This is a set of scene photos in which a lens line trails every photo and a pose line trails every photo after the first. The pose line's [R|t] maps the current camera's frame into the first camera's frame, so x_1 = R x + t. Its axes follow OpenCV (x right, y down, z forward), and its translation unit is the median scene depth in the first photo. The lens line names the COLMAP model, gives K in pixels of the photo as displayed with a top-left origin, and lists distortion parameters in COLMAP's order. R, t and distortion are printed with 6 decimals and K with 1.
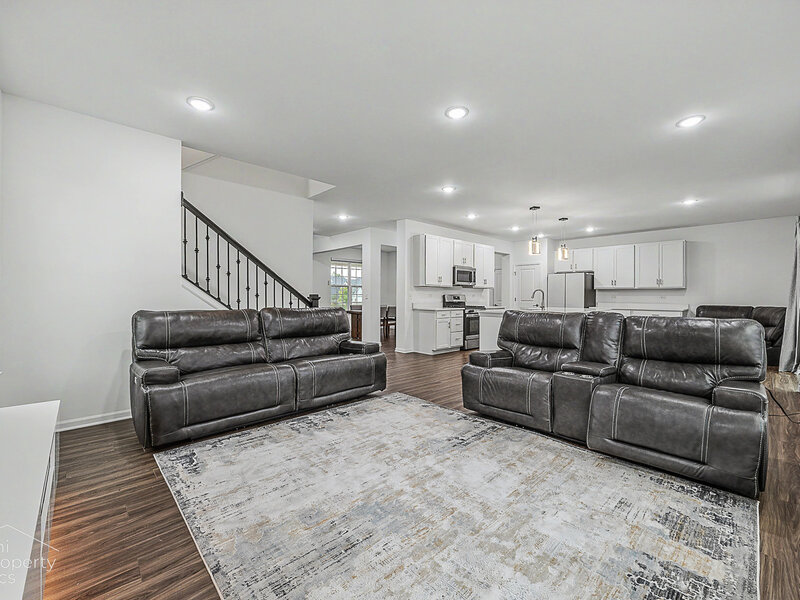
lens RADIAL K [[344.2, 0, 408.2], [0, 344.2, 297.1], [0, 0, 1]] dist [-0.000387, 0.000739]
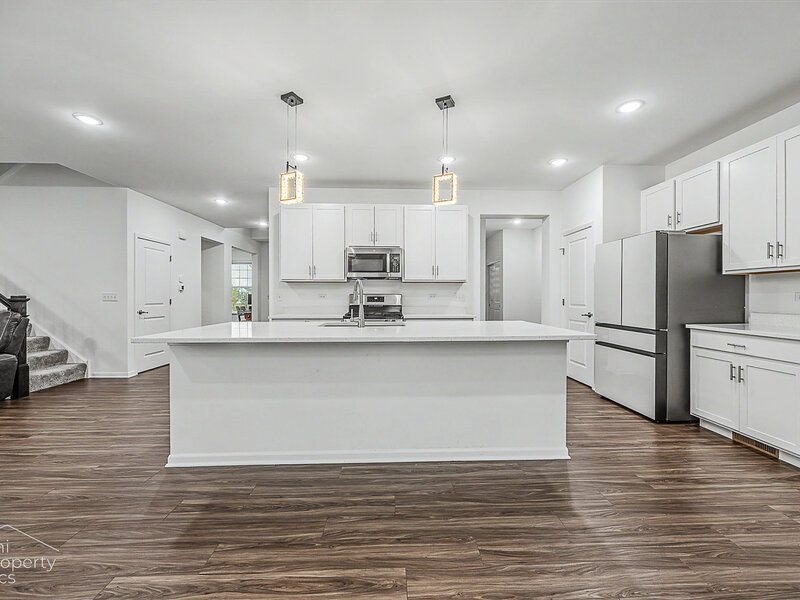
lens RADIAL K [[344.2, 0, 399.1], [0, 344.2, 298.3], [0, 0, 1]] dist [-0.000387, 0.000739]
pose [[0.748374, -0.001105, -0.663276, 0.594564], [0.002987, 0.999994, 0.001704, 0.000218], [0.663270, -0.003257, 0.748373, 0.583309]]
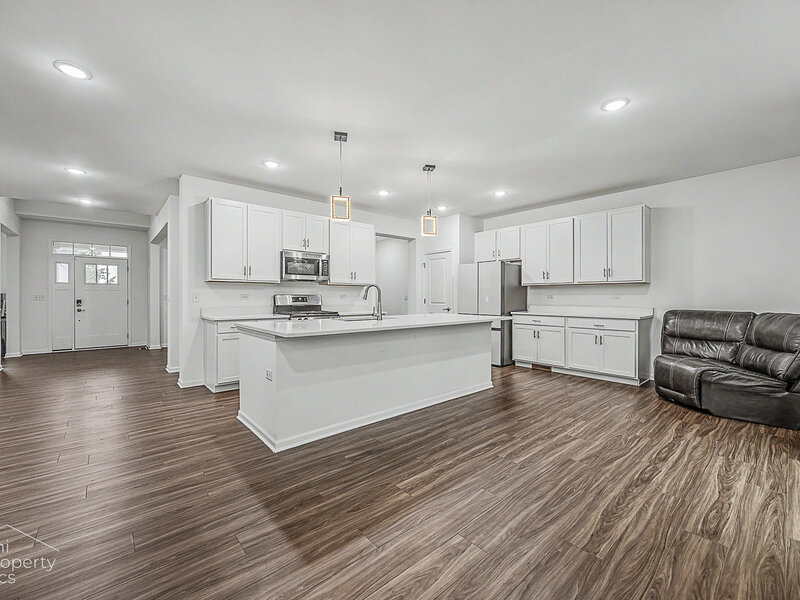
lens RADIAL K [[344.2, 0, 403.8], [0, 344.2, 299.4], [0, 0, 1]] dist [-0.000387, 0.000739]
pose [[0.999214, -0.005236, -0.039296, 0.376947], [0.005404, 0.999977, 0.004163, 0.000523], [0.039274, -0.004372, 0.999219, 0.347943]]
